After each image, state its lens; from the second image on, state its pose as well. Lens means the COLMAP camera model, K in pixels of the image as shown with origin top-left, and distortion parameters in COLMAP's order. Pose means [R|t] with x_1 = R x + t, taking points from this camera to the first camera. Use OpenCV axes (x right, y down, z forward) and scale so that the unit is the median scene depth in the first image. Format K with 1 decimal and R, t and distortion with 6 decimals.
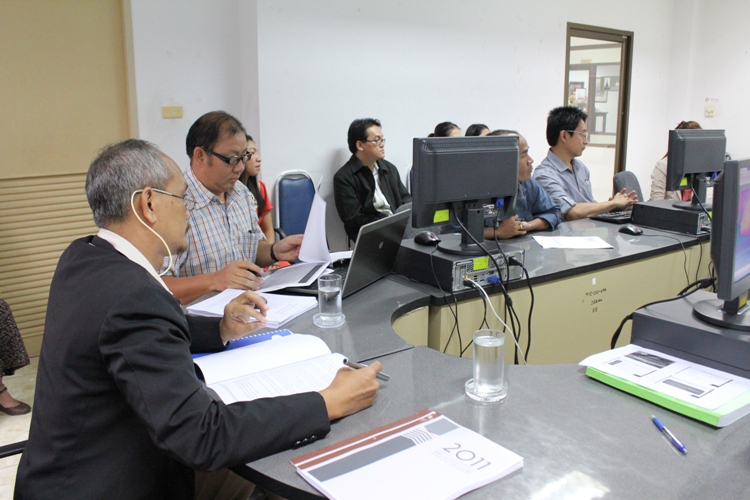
lens RADIAL K [[663.8, 0, 375.0], [0, 663.8, 250.0], [0, 0, 1]] dist [-0.126461, 0.144078]
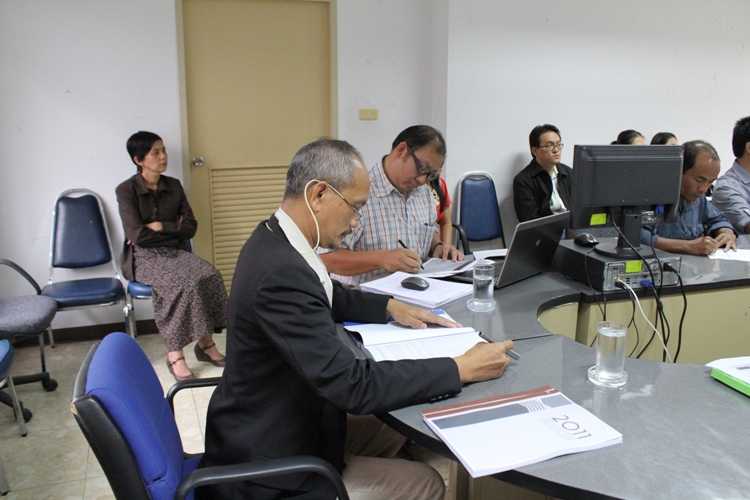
lens RADIAL K [[663.8, 0, 375.0], [0, 663.8, 250.0], [0, 0, 1]] dist [-0.126461, 0.144078]
pose [[0.952218, 0.070962, -0.297062, 0.074949], [-0.071816, 0.997385, 0.008052, 0.014903], [0.296857, 0.013667, 0.954824, -0.103918]]
